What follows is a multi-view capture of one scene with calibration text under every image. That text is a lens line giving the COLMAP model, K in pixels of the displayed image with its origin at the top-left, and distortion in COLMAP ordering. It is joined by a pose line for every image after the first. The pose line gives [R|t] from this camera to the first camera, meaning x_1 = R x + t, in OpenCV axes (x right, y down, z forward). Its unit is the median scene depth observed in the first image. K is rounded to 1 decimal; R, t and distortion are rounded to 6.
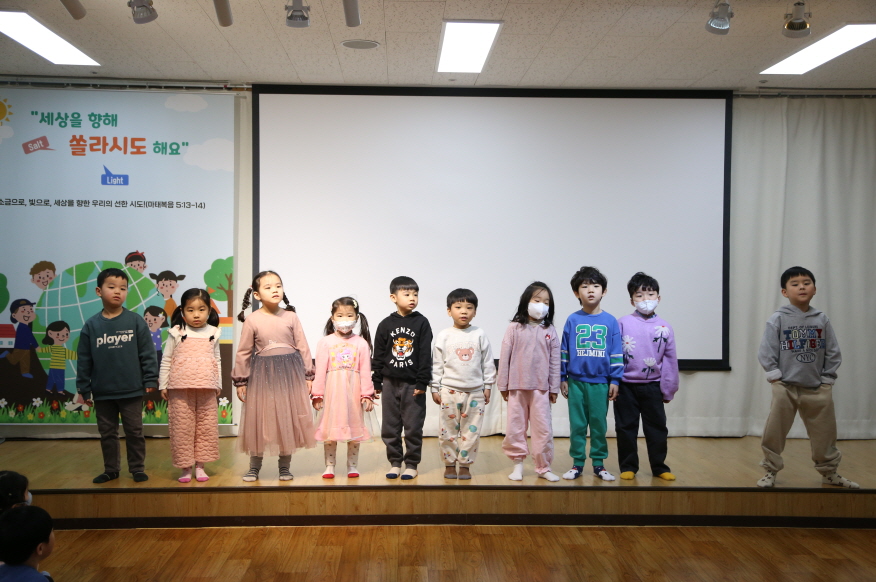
lens RADIAL K [[1022.8, 0, 441.7], [0, 1022.8, 294.4], [0, 0, 1]] dist [0.134871, 0.000000]
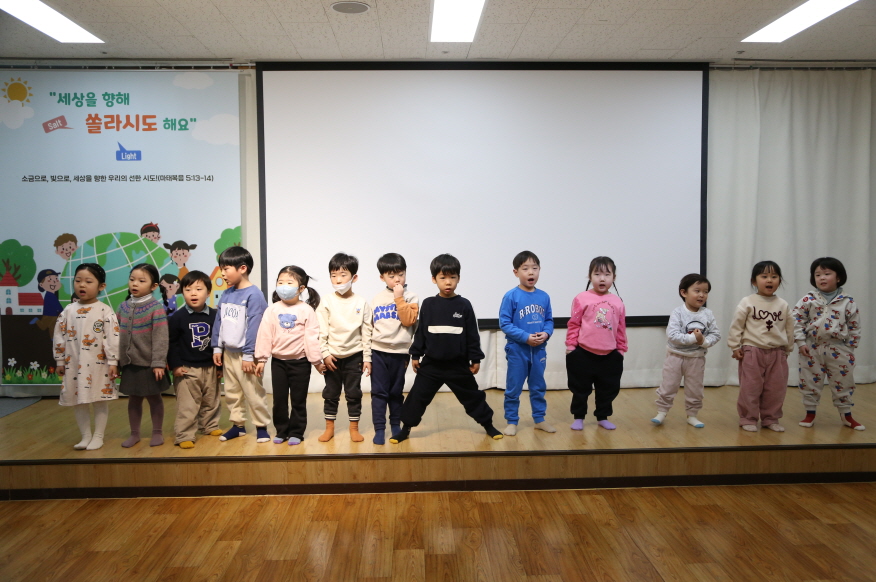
lens RADIAL K [[714.2, 0, 443.0], [0, 714.2, 307.1], [0, 0, 1]] dist [-0.021734, 0.026965]
pose [[0.999882, -0.015125, -0.002827, 0.006025], [0.015289, 0.997322, 0.071513, -0.003171], [0.001738, -0.071548, 0.997436, 0.269805]]
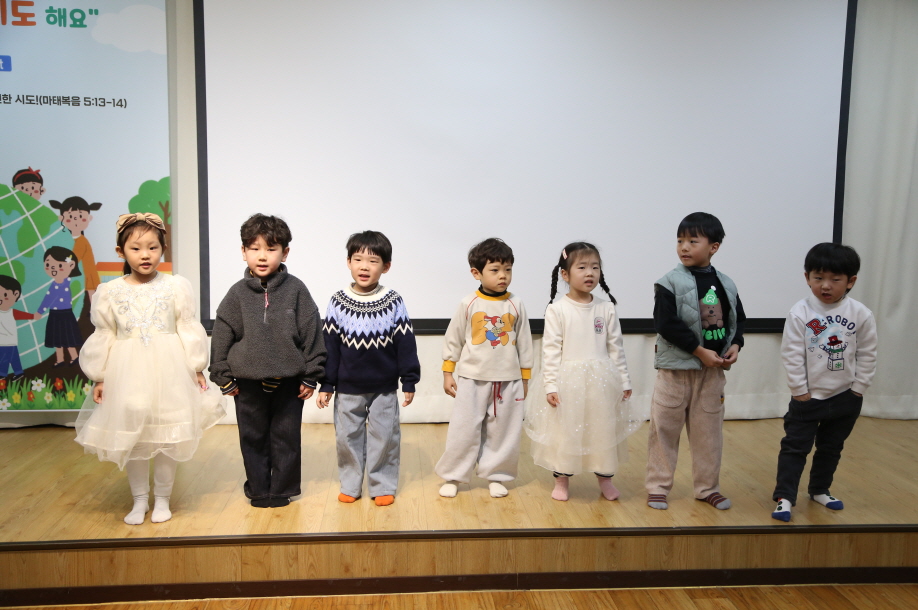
lens RADIAL K [[881.5, 0, 460.5], [0, 881.5, 307.5], [0, 0, 1]] dist [0.056672, 0.000000]
pose [[0.999010, -0.001327, 0.044469, -0.030350], [-0.002703, 0.995898, 0.090441, -0.003439], [-0.044407, -0.090472, 0.994908, 0.385224]]
